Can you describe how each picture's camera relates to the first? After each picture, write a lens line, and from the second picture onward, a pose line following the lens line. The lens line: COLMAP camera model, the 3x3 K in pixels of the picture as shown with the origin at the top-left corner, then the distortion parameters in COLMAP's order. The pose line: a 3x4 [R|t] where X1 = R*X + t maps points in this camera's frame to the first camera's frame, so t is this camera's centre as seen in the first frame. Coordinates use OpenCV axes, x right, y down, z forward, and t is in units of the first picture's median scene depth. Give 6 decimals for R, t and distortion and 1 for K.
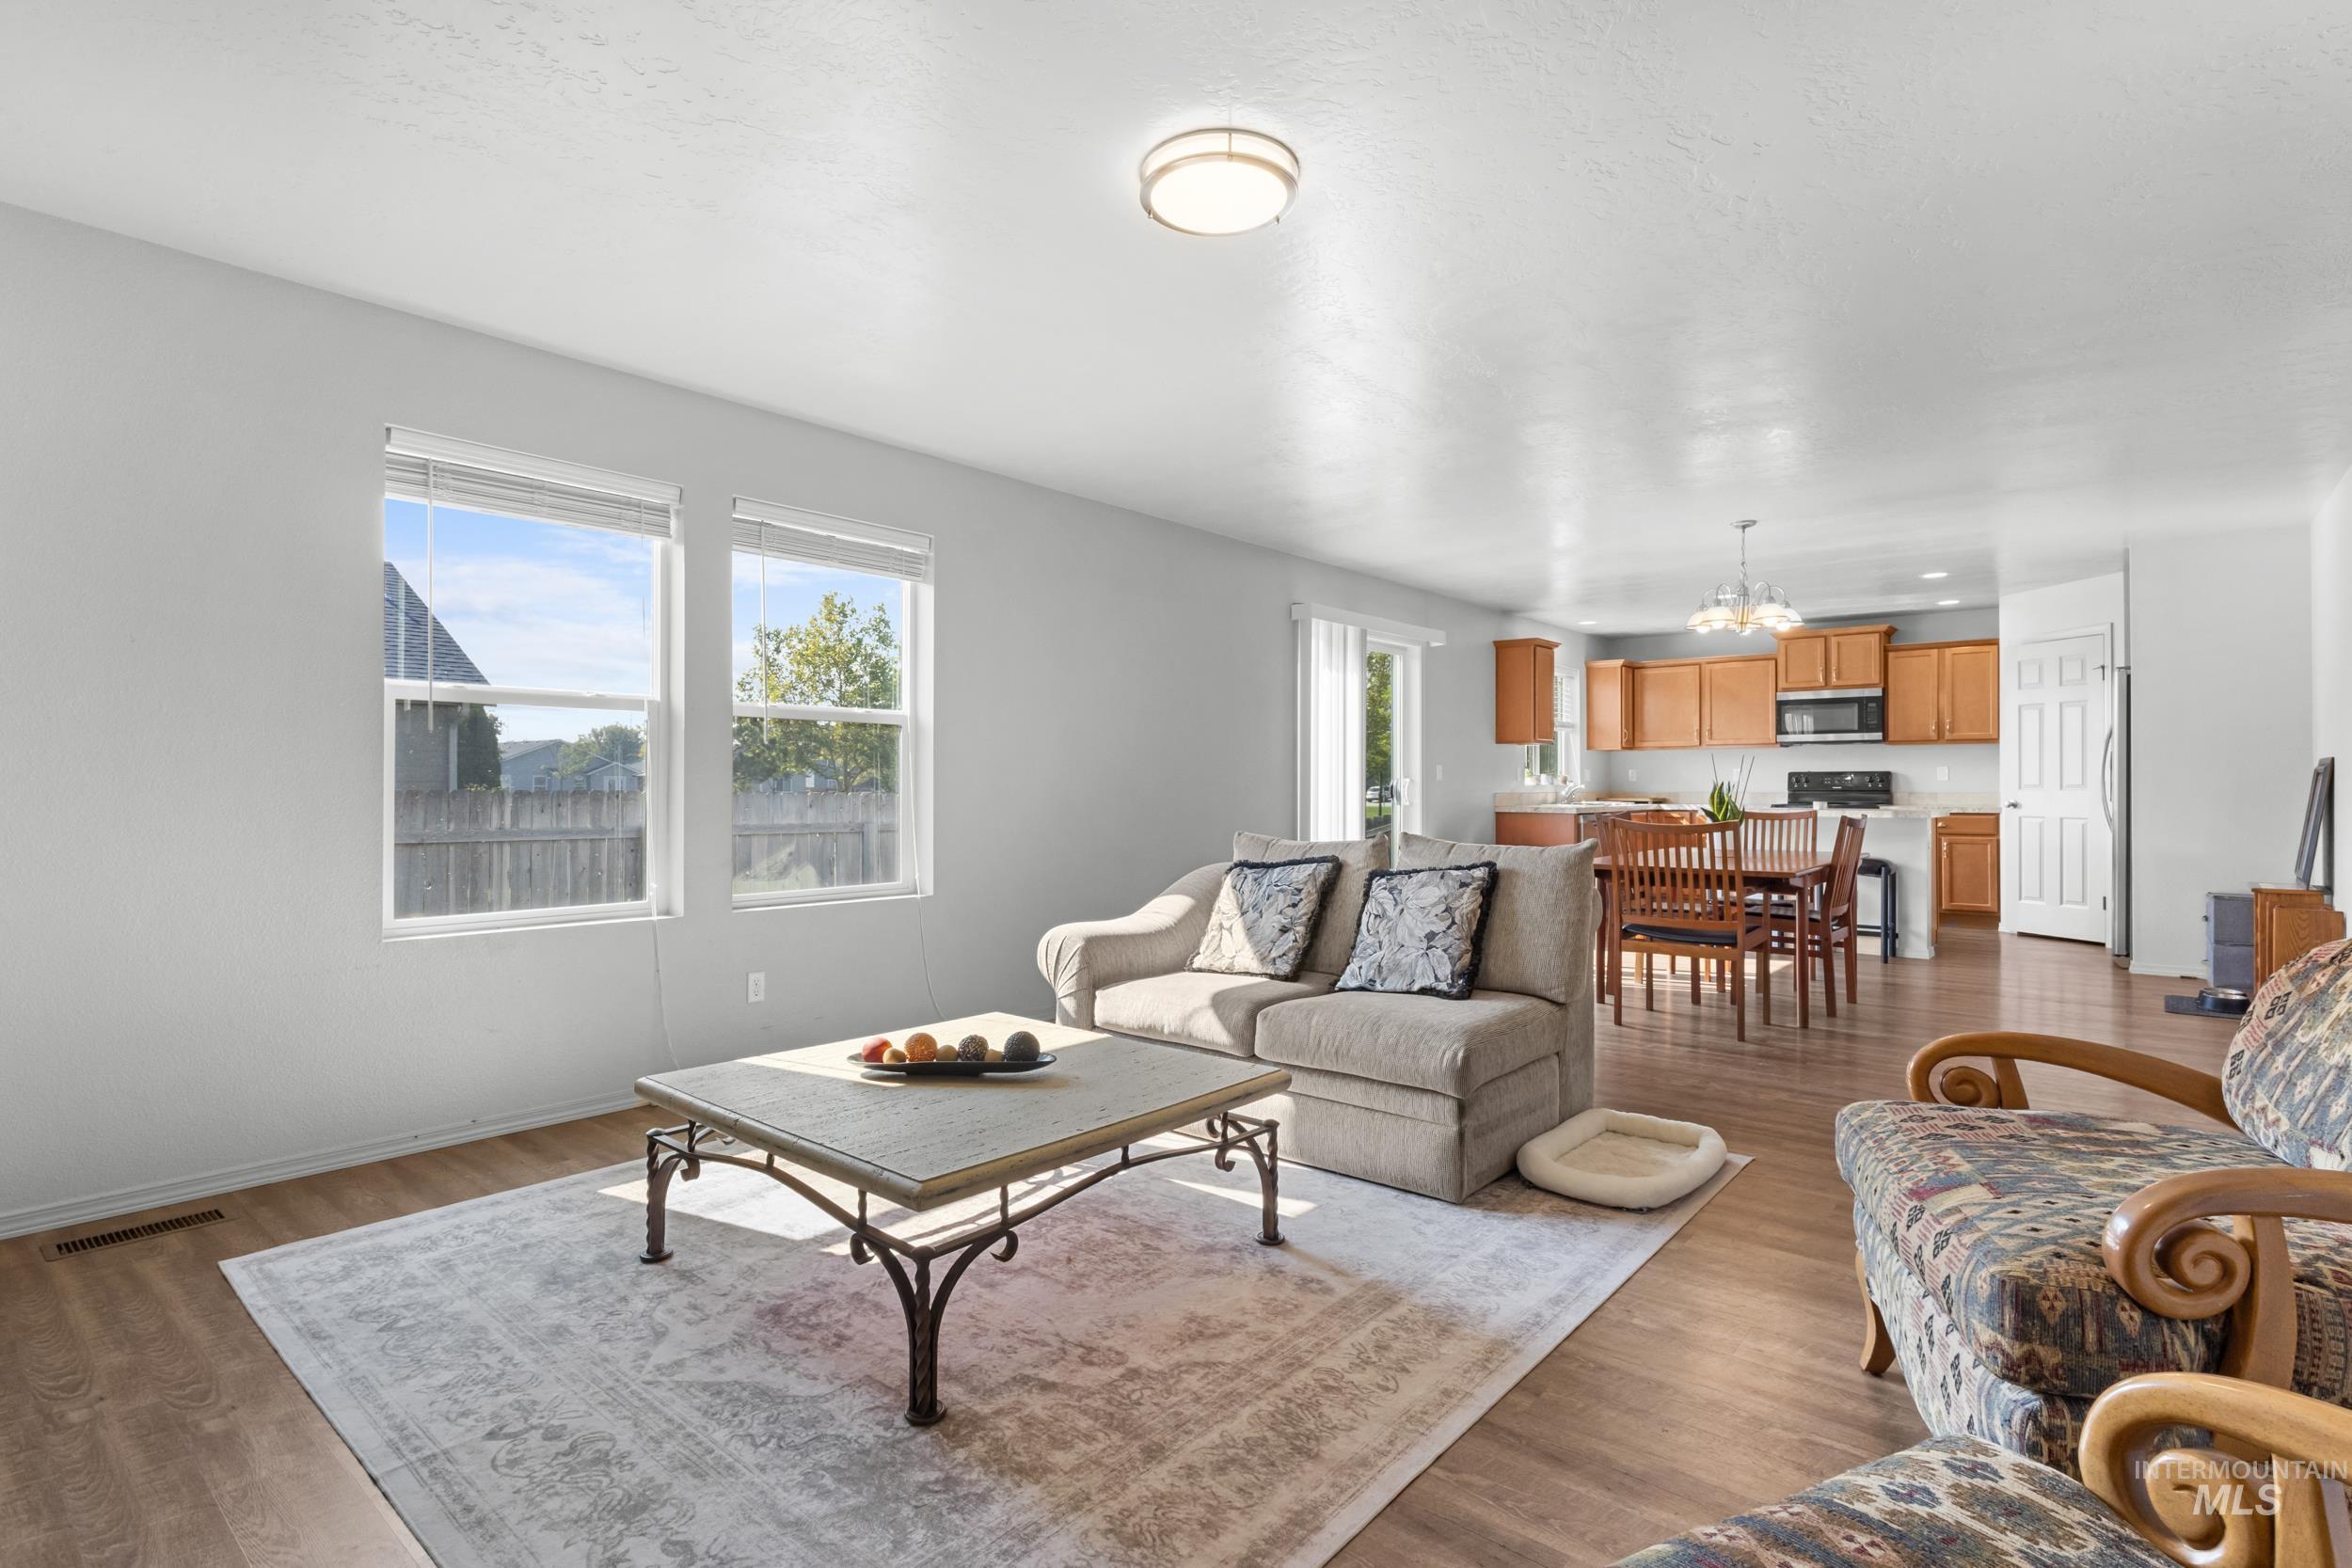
lens RADIAL K [[1213.4, 0, 1182.0], [0, 1213.4, 778.6], [0, 0, 1]] dist [0.024992, -0.001347]
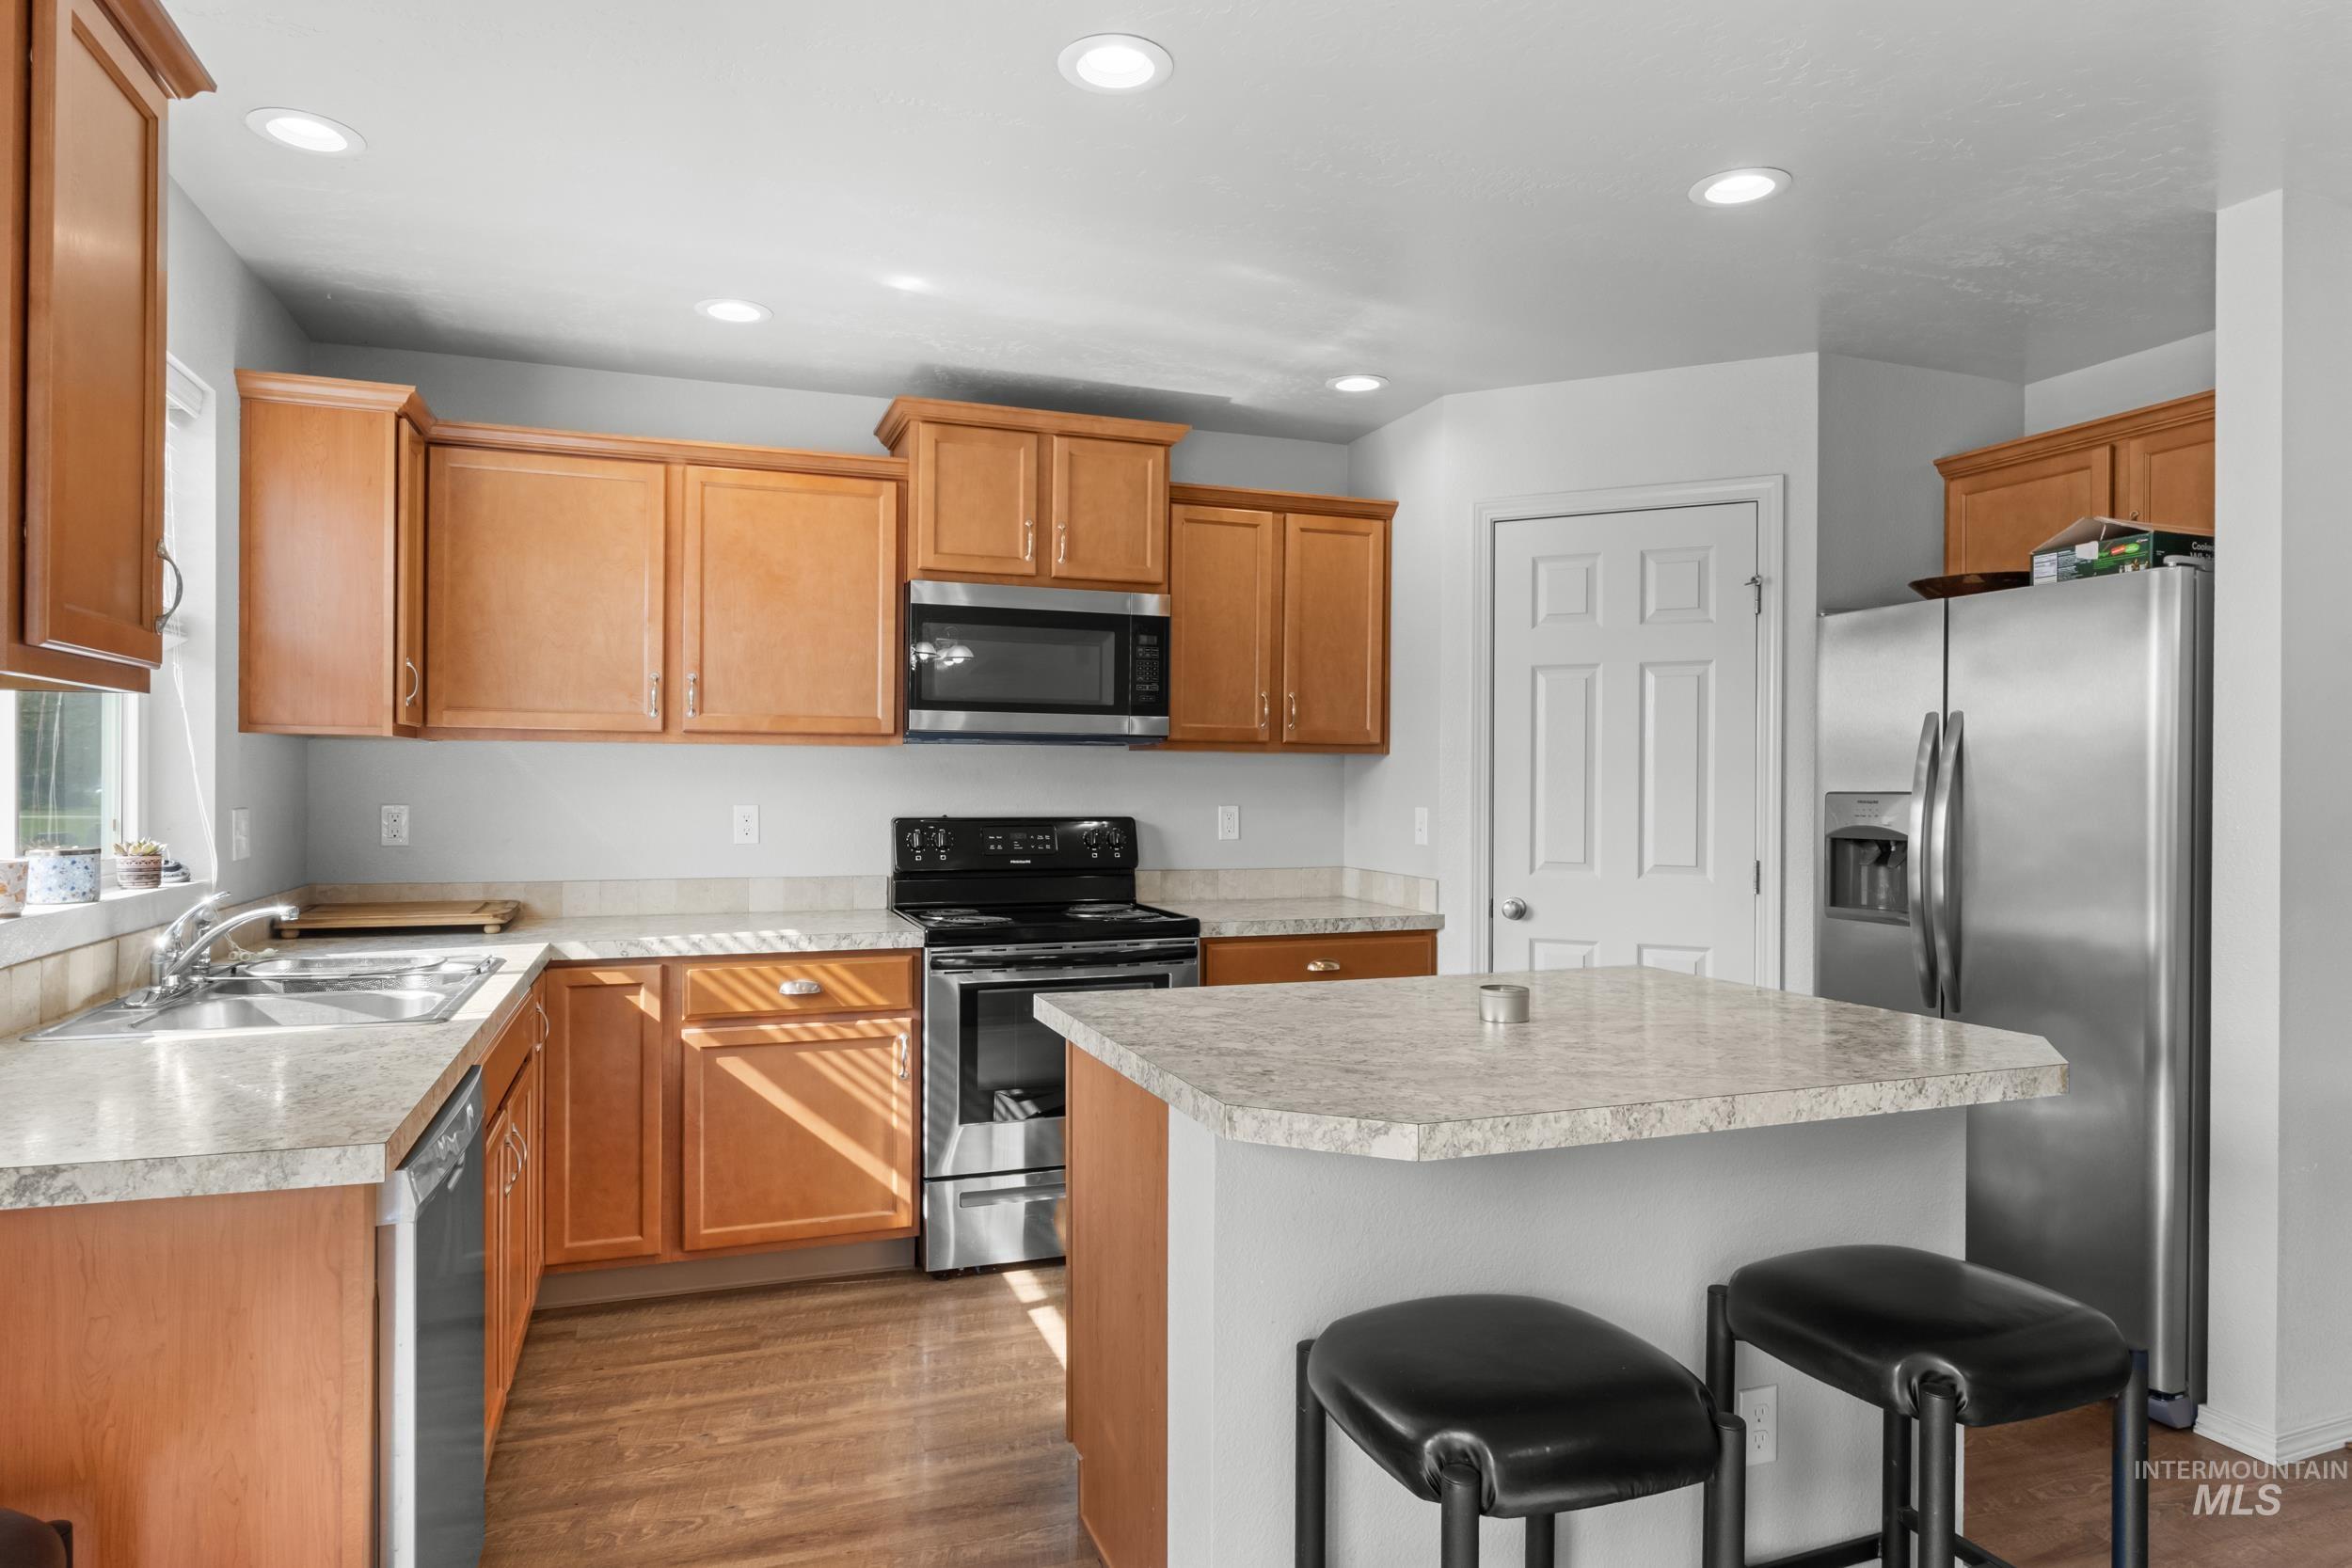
lens RADIAL K [[1365.0, 0, 1176.0], [0, 1365.0, 789.0], [0, 0, 1]] dist [-0.017389, 0.000813]
pose [[0.525807, 0.004096, 0.850594, 0.225590], [-0.014593, 0.999885, 0.004206, -0.017703], [-0.850479, -0.014624, 0.525806, 0.789080]]
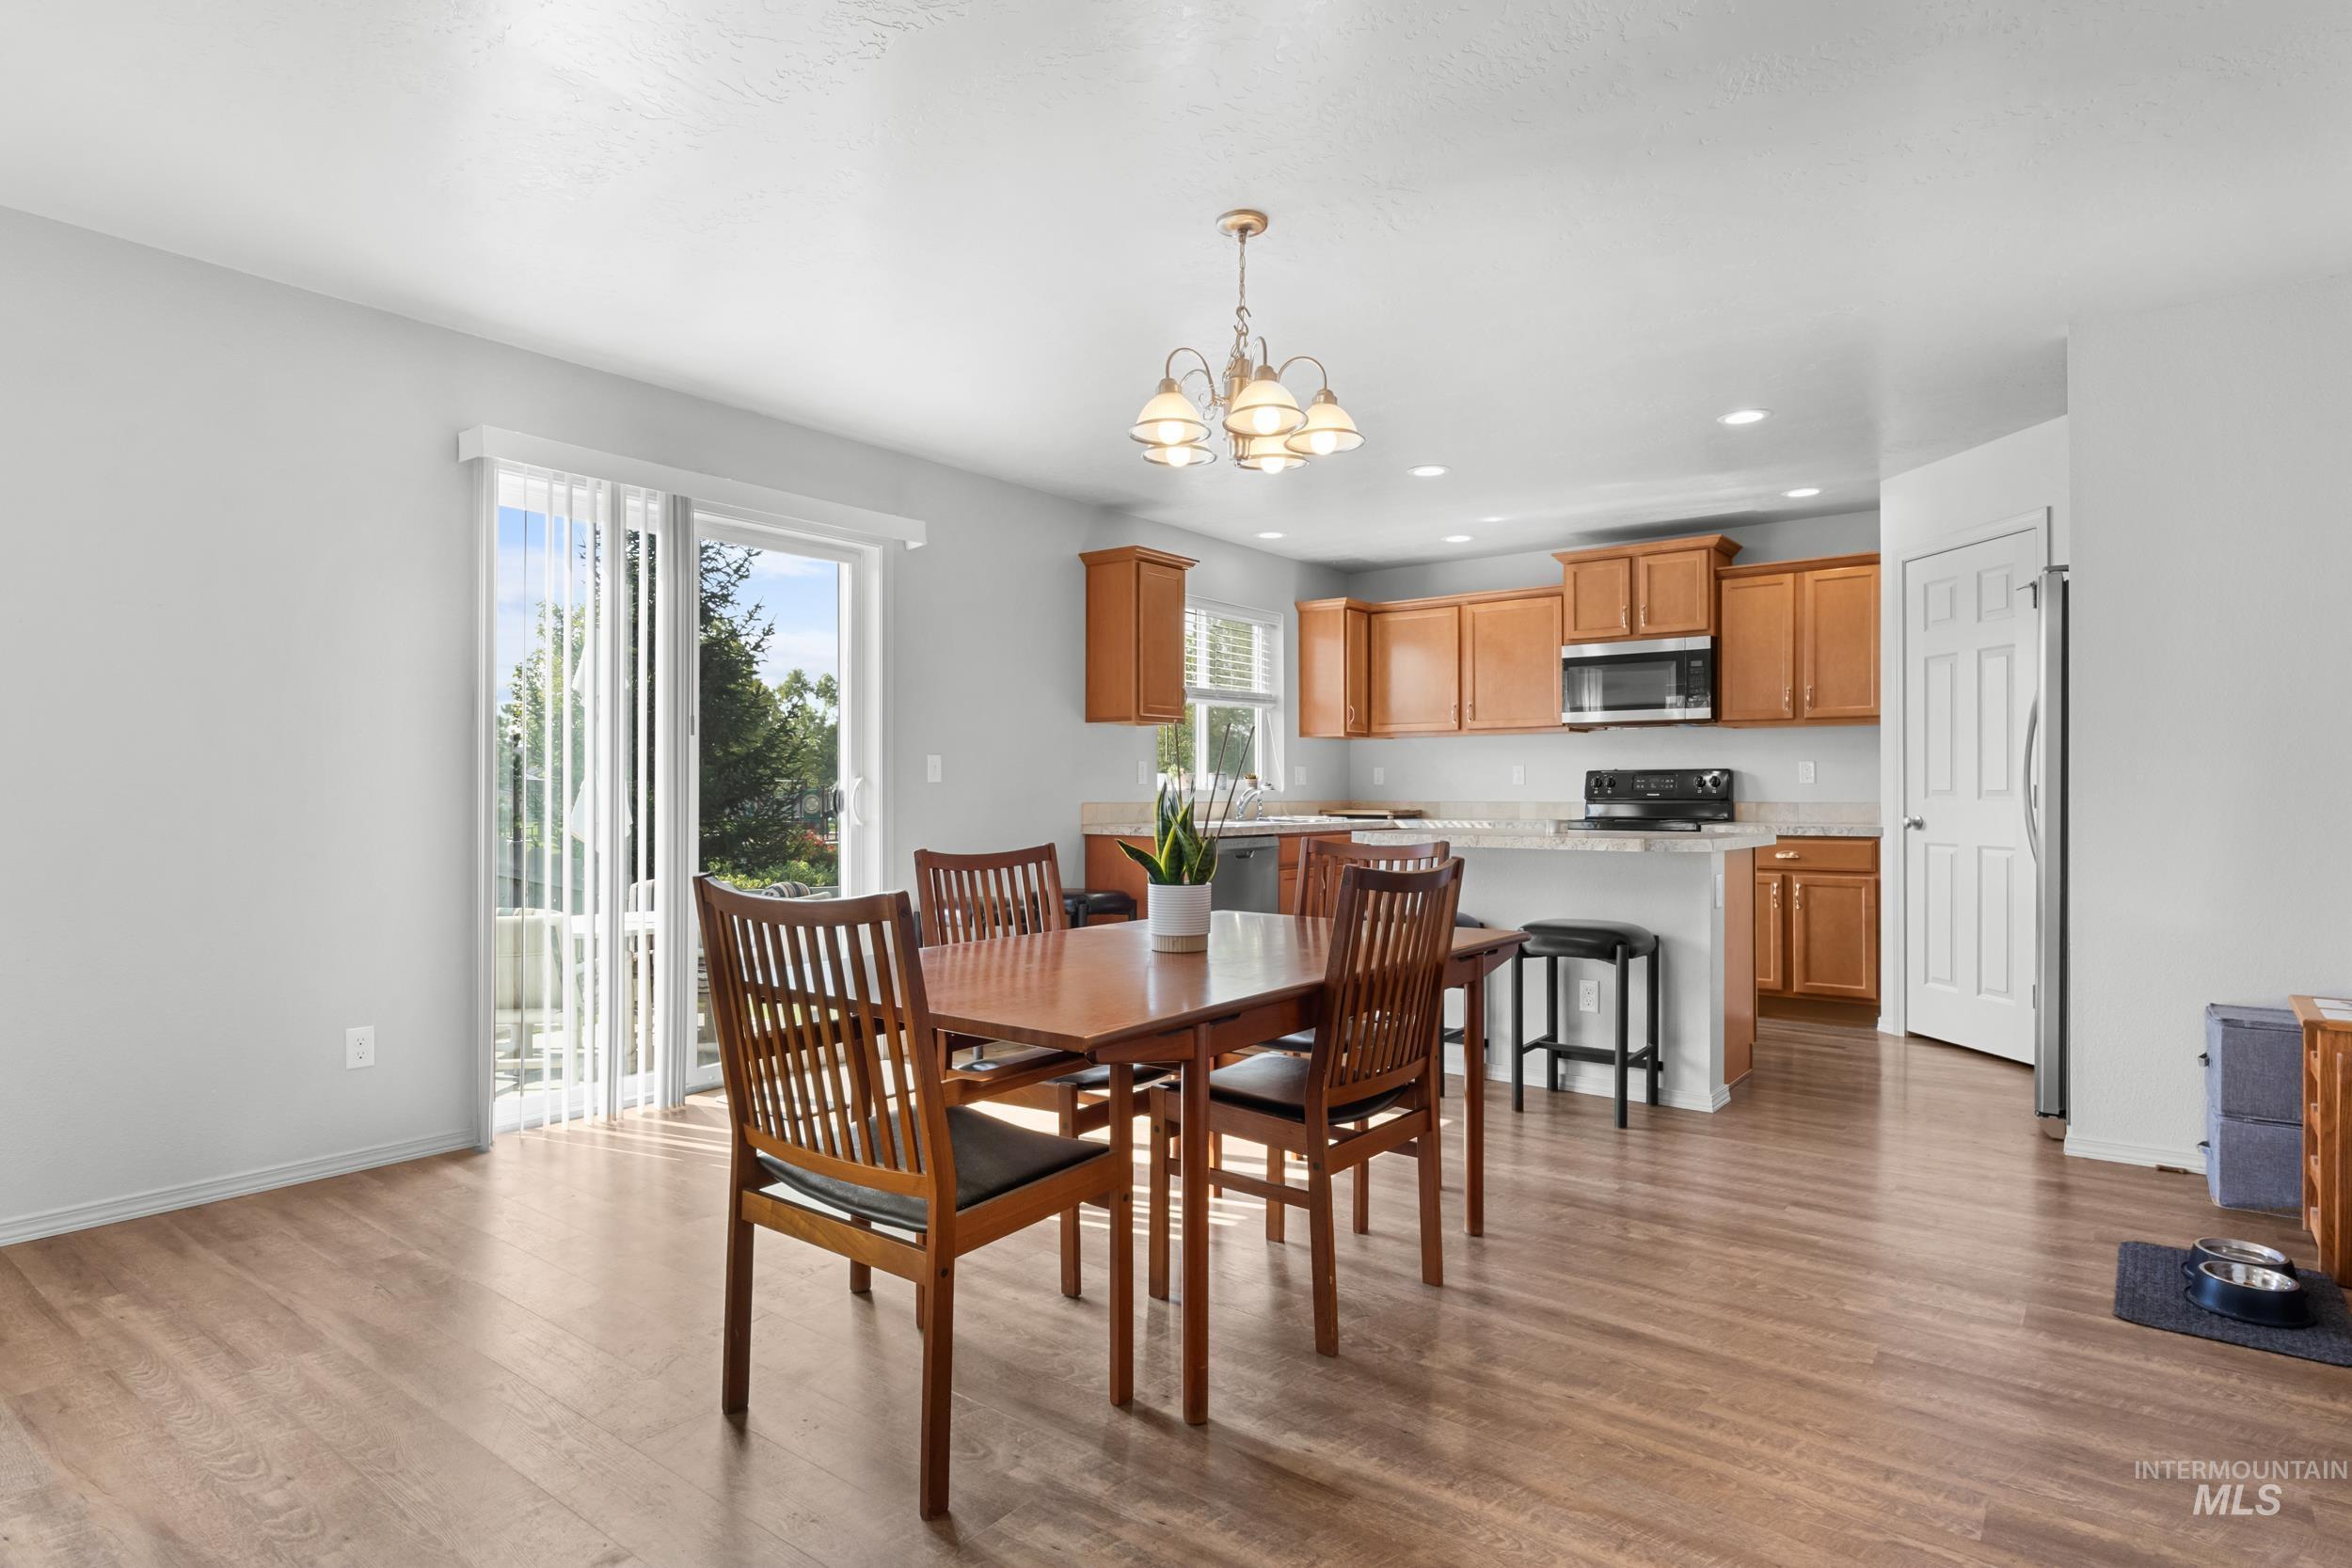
lens RADIAL K [[1276.0, 0, 1172.1], [0, 1276.0, 787.0], [0, 0, 1]] dist [-0.002693, 0.002703]
pose [[0.999940, 0.002248, 0.010763, 0.291570], [-0.002287, 0.999991, 0.003637, 0.001721], [-0.010755, -0.003661, 0.999935, 0.351359]]
